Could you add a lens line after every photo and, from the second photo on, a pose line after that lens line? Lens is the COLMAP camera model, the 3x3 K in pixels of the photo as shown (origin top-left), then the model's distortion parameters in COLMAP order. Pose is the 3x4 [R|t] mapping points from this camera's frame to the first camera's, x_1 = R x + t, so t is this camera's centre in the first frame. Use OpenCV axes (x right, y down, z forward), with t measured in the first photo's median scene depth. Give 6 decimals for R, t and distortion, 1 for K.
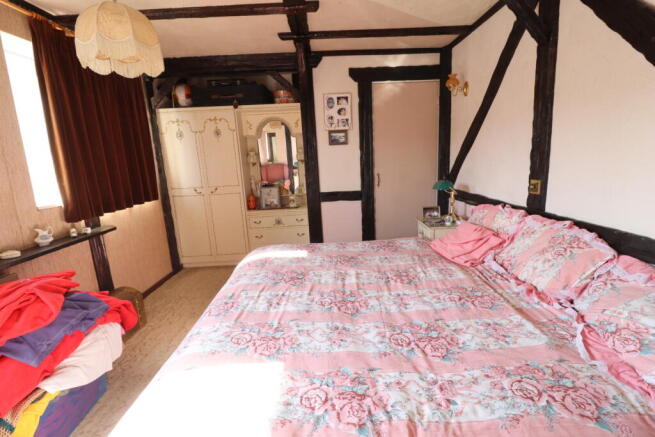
lens RADIAL K [[308.4, 0, 327.5], [0, 308.4, 218.5], [0, 0, 1]] dist [-0.000701, -0.015122]
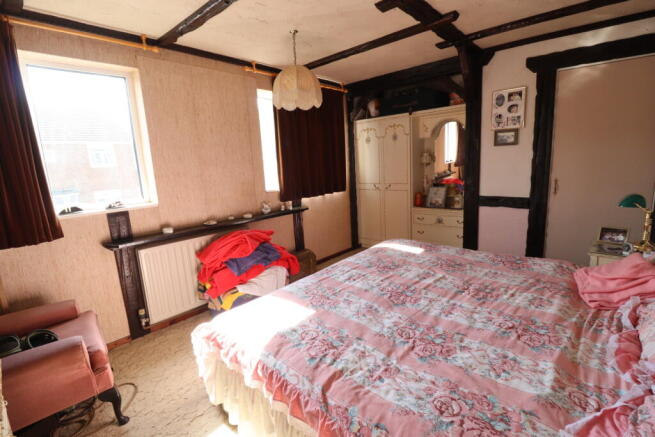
lens RADIAL K [[308.4, 0, 327.5], [0, 308.4, 218.5], [0, 0, 1]] dist [-0.000701, -0.015122]
pose [[0.725771, 0.132847, -0.674987, 0.378161], [-0.117909, 0.990680, 0.068199, -0.033035], [0.677756, 0.030091, 0.734671, -0.019090]]
